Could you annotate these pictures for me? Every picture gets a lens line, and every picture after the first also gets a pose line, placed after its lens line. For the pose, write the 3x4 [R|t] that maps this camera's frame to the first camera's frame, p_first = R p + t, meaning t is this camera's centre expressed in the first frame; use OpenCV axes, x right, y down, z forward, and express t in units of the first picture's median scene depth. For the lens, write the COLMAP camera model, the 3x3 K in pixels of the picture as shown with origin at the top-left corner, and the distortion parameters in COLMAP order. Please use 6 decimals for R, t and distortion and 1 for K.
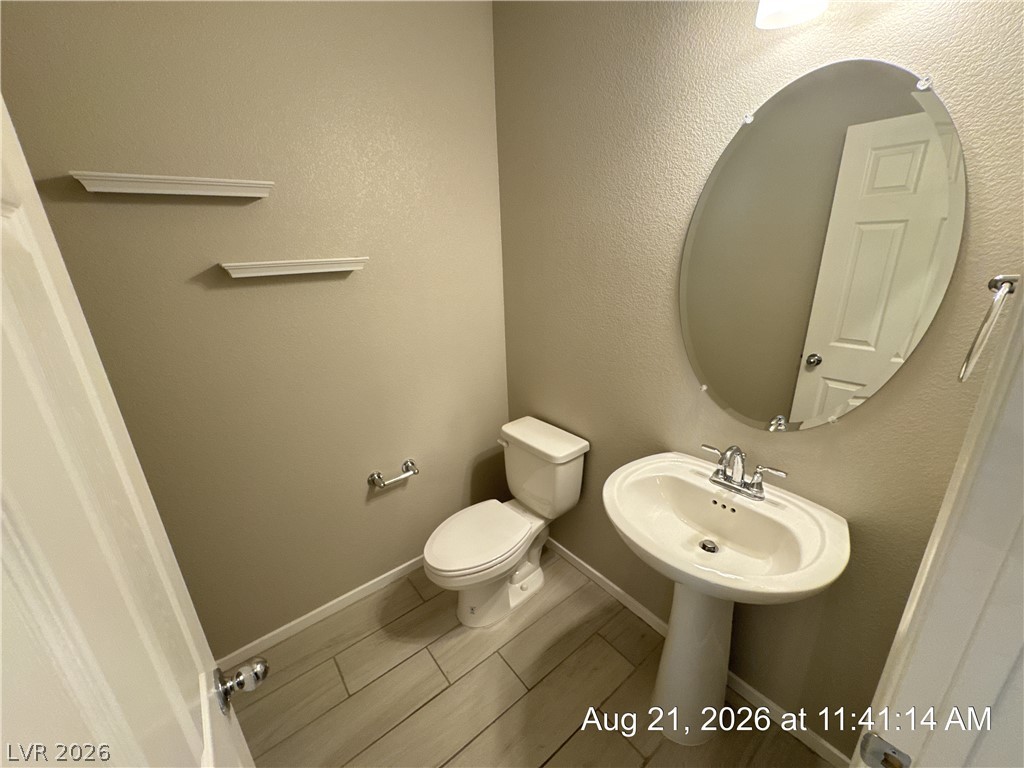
lens RADIAL K [[409.8, 0, 513.1], [0, 409.8, 383.5], [0, 0, 1]] dist [-0.003117, 0.000317]
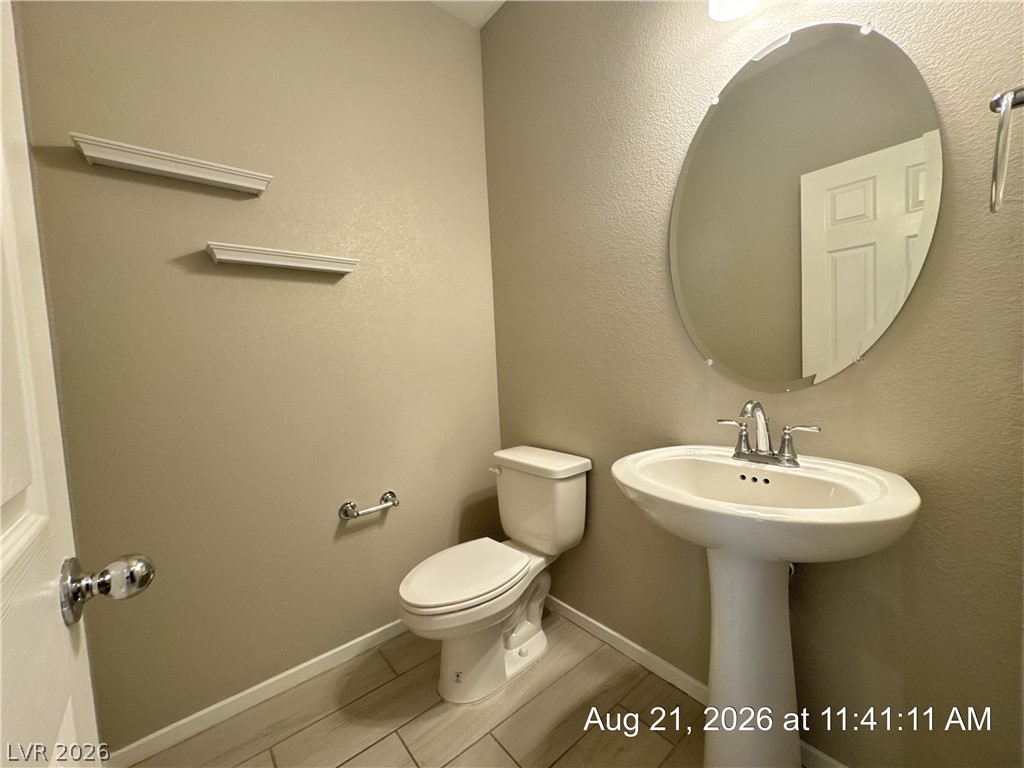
lens RADIAL K [[409.8, 0, 513.1], [0, 409.8, 383.5], [0, 0, 1]] dist [-0.003117, 0.000317]
pose [[0.999684, -0.016462, 0.019000, 0.000681], [0.020969, 0.962915, -0.268989, 0.224836], [-0.013867, 0.269302, 0.962956, 0.092570]]
